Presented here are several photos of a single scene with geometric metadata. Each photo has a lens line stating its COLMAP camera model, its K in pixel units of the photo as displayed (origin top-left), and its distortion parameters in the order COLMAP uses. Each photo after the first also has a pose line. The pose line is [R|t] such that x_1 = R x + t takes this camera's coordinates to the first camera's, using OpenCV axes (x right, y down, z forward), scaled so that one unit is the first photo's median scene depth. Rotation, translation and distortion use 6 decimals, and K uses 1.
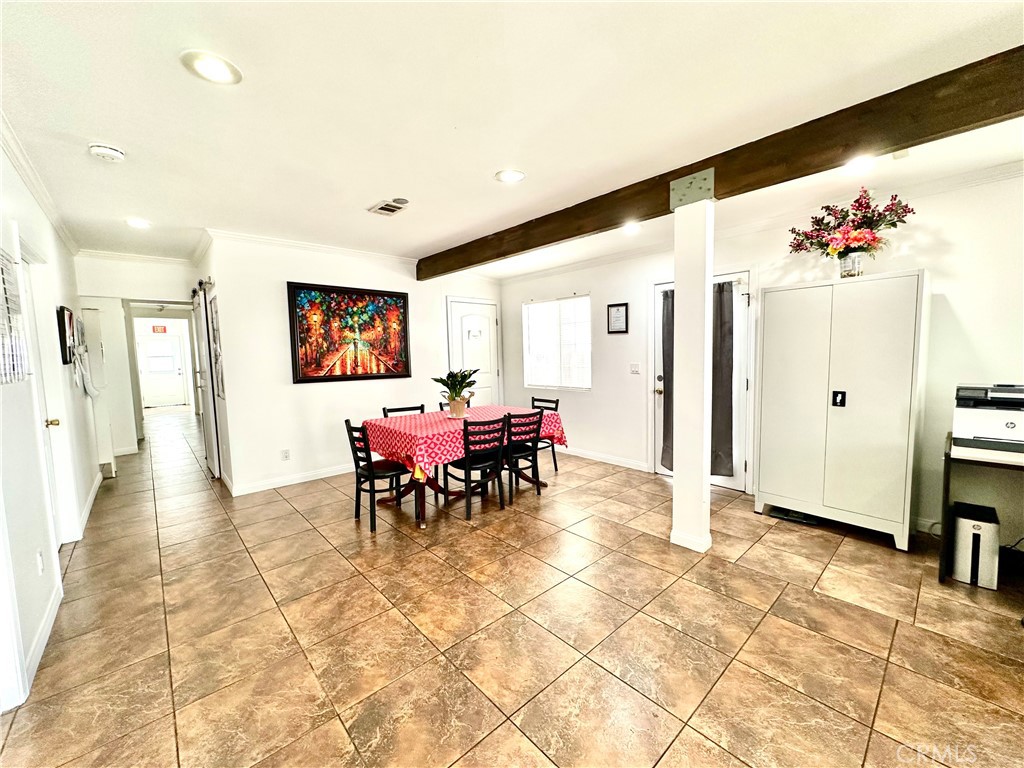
lens RADIAL K [[408.0, 0, 512.0], [0, 408.0, 384.0], [0, 0, 1]] dist [-0.001788, 0.000118]
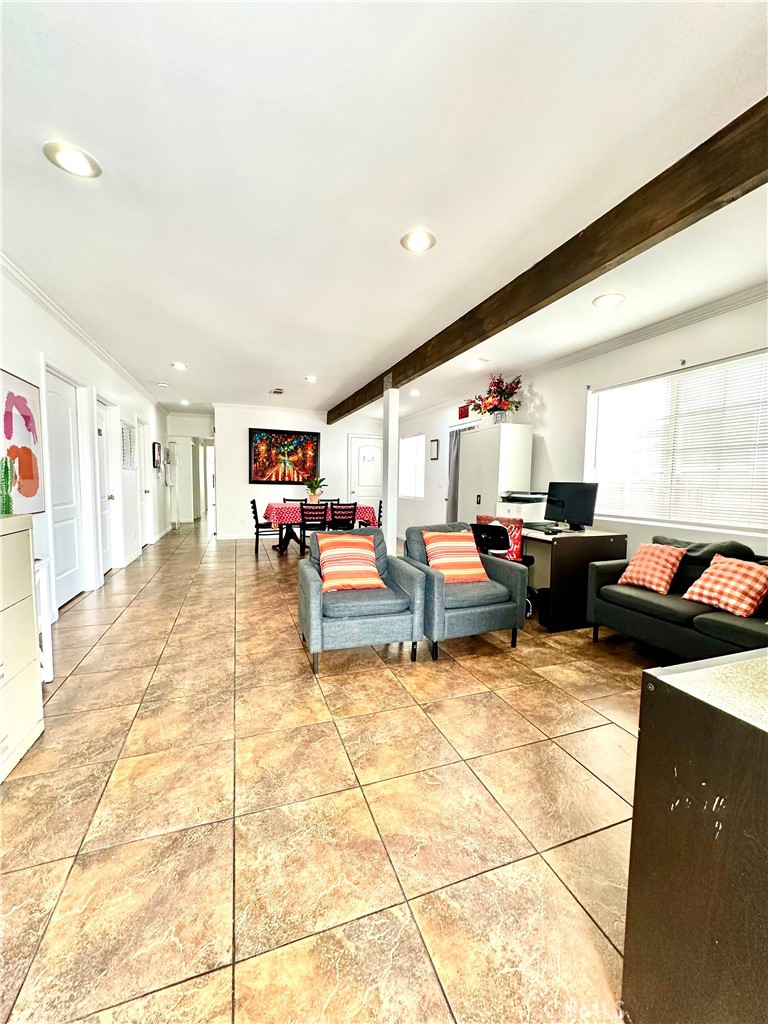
lens RADIAL K [[408.0, 0, 384.0], [0, 408.0, 512.0], [0, 0, 1]] dist [-0.001788, 0.000118]
pose [[0.923621, 0.067208, -0.377370, 0.672727], [-0.067768, 0.997631, 0.011811, 0.059007], [0.377270, 0.014665, 0.925987, -0.431576]]
